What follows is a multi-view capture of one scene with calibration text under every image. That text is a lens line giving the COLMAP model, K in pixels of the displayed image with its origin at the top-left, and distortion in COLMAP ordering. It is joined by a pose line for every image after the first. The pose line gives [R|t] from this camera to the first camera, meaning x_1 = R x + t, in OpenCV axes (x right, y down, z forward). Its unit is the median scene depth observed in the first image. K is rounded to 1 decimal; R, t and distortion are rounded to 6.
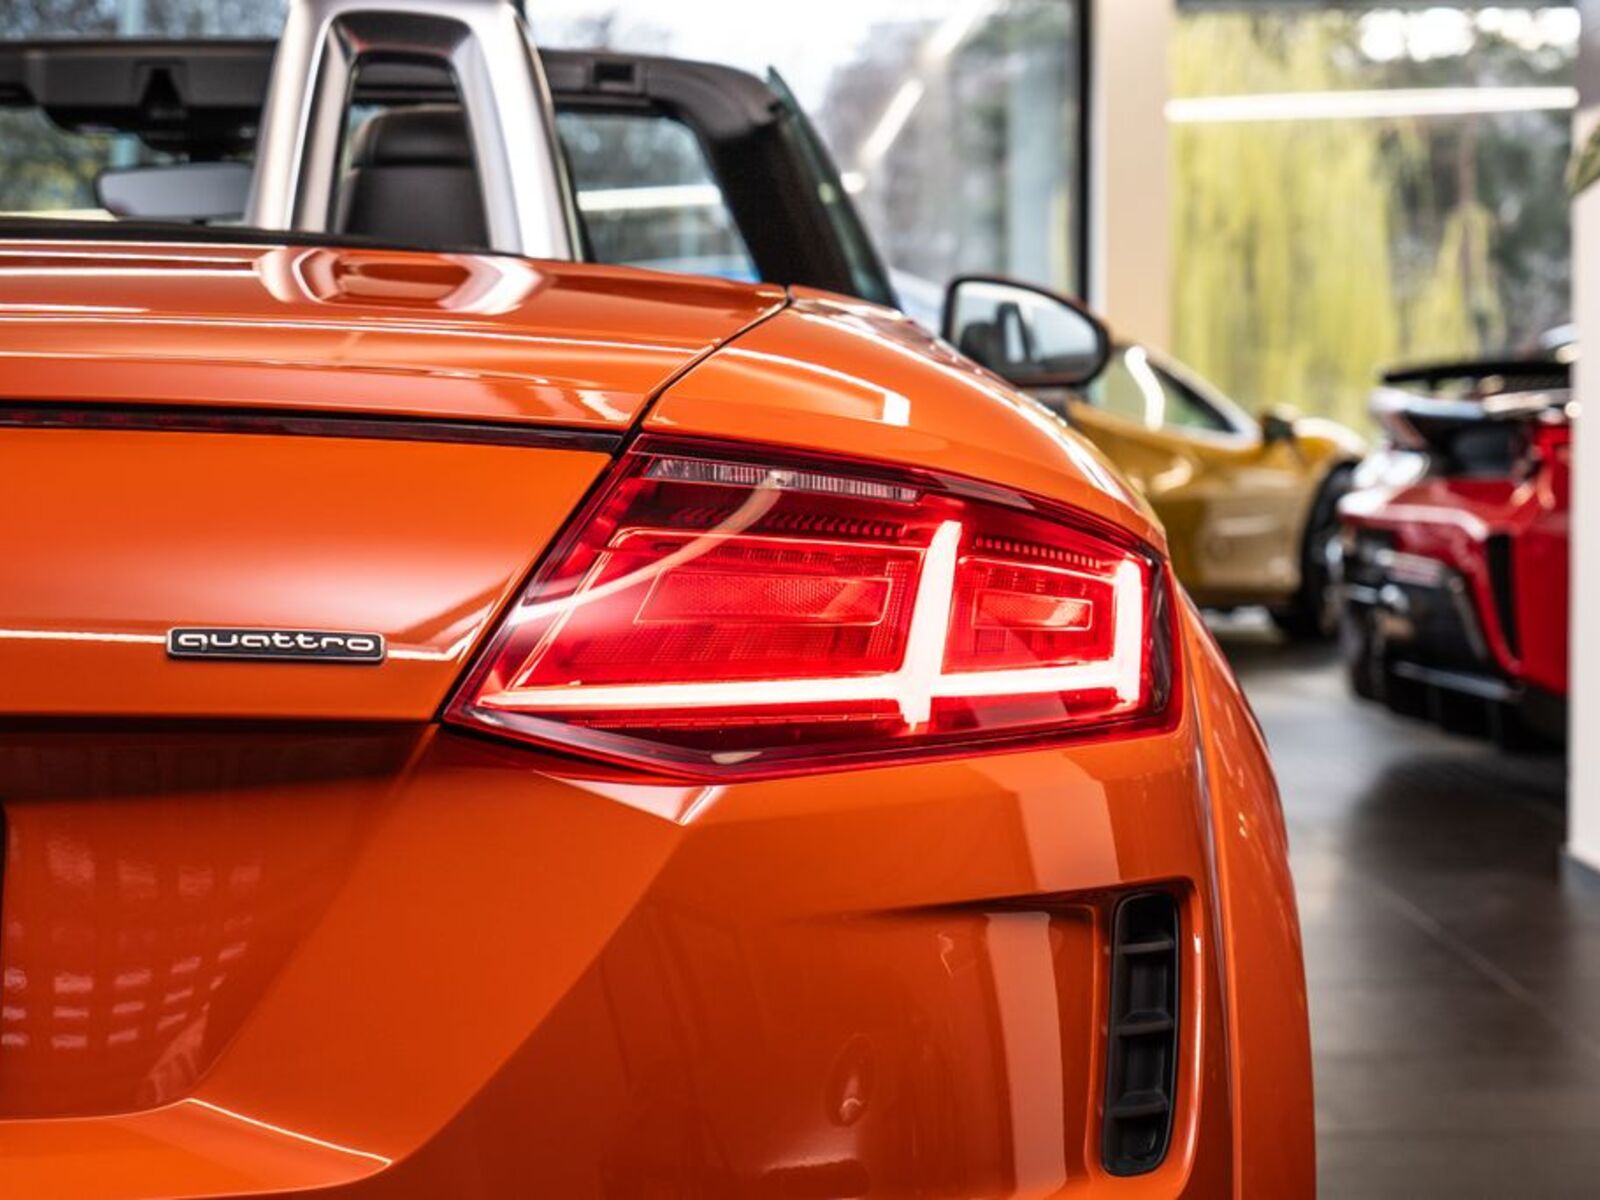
lens RADIAL K [[3492.6, 0, 800.0], [0, 3492.6, 600.0], [0, 0, 1]] dist [0.008795, -0.469714]
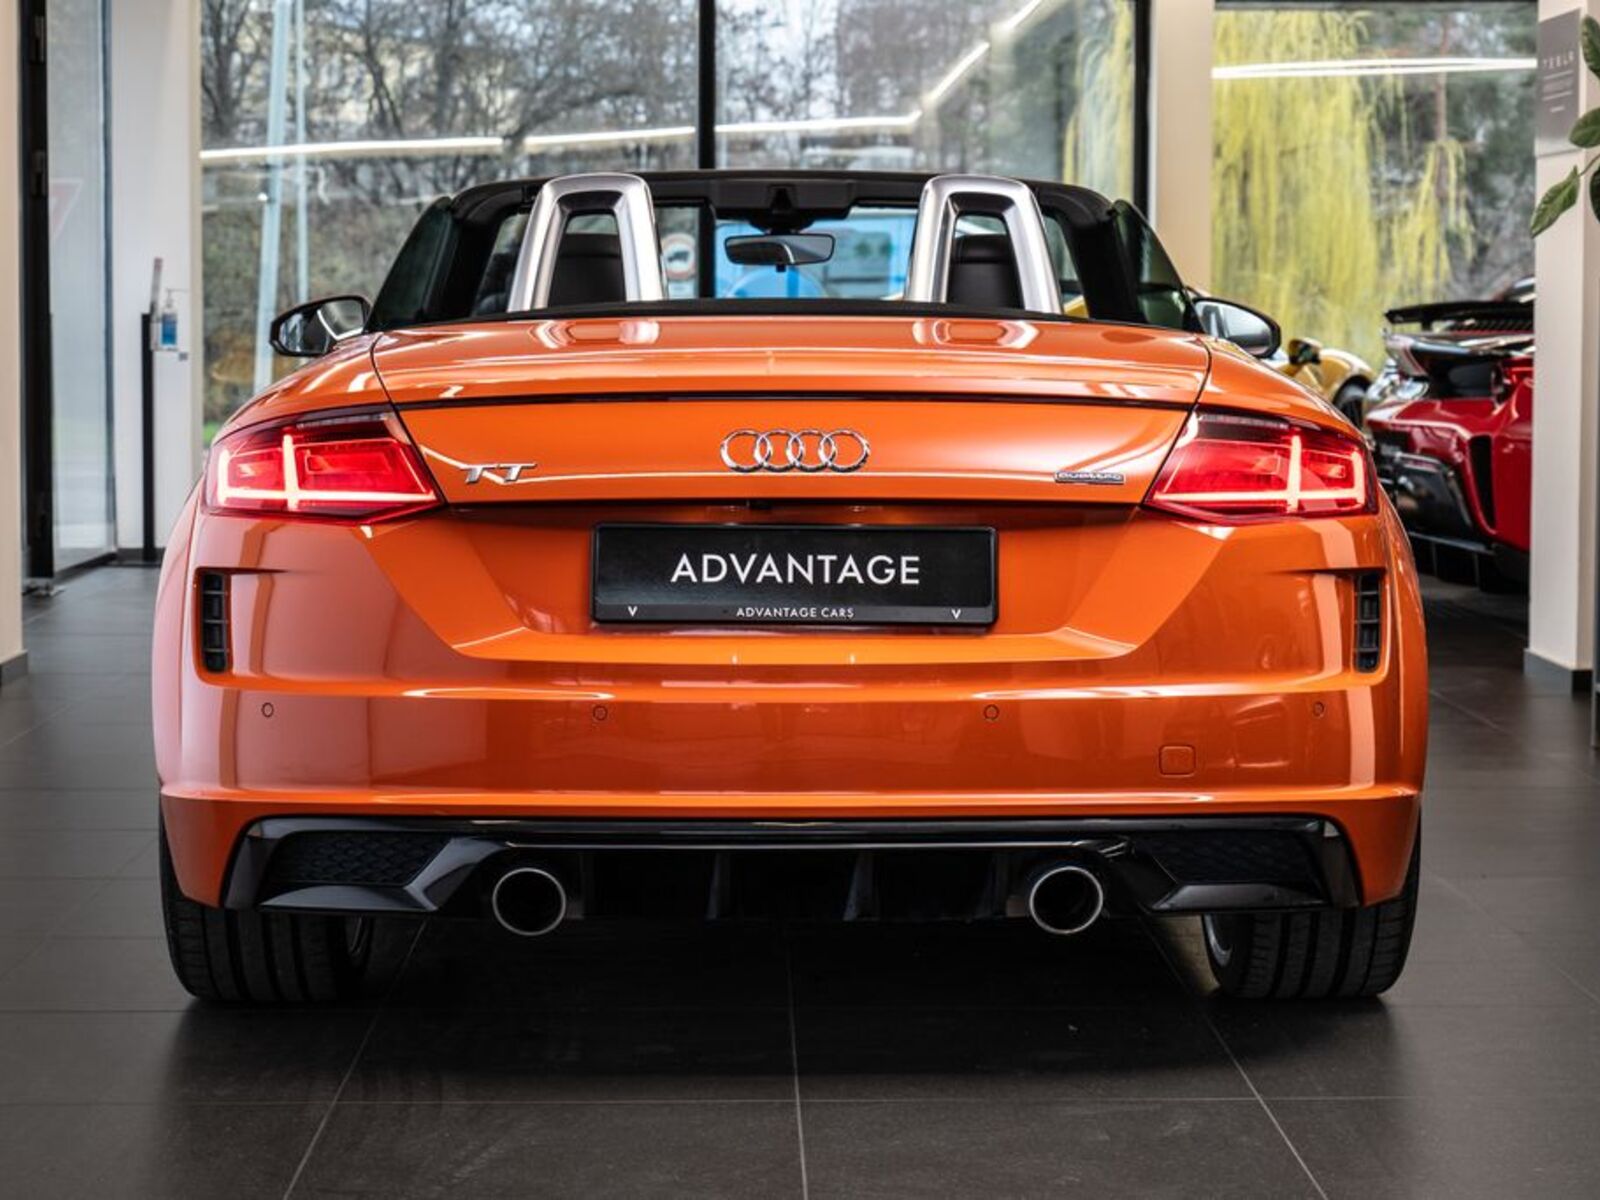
lens RADIAL K [[3492.6, 0, 800.0], [0, 3492.6, 600.0], [0, 0, 1]] dist [0.008795, -0.469714]
pose [[0.999943, 0.003220, 0.010145, -0.100209], [-0.003512, 0.999576, 0.028908, 0.007519], [-0.010047, -0.028942, 0.999531, -0.461938]]
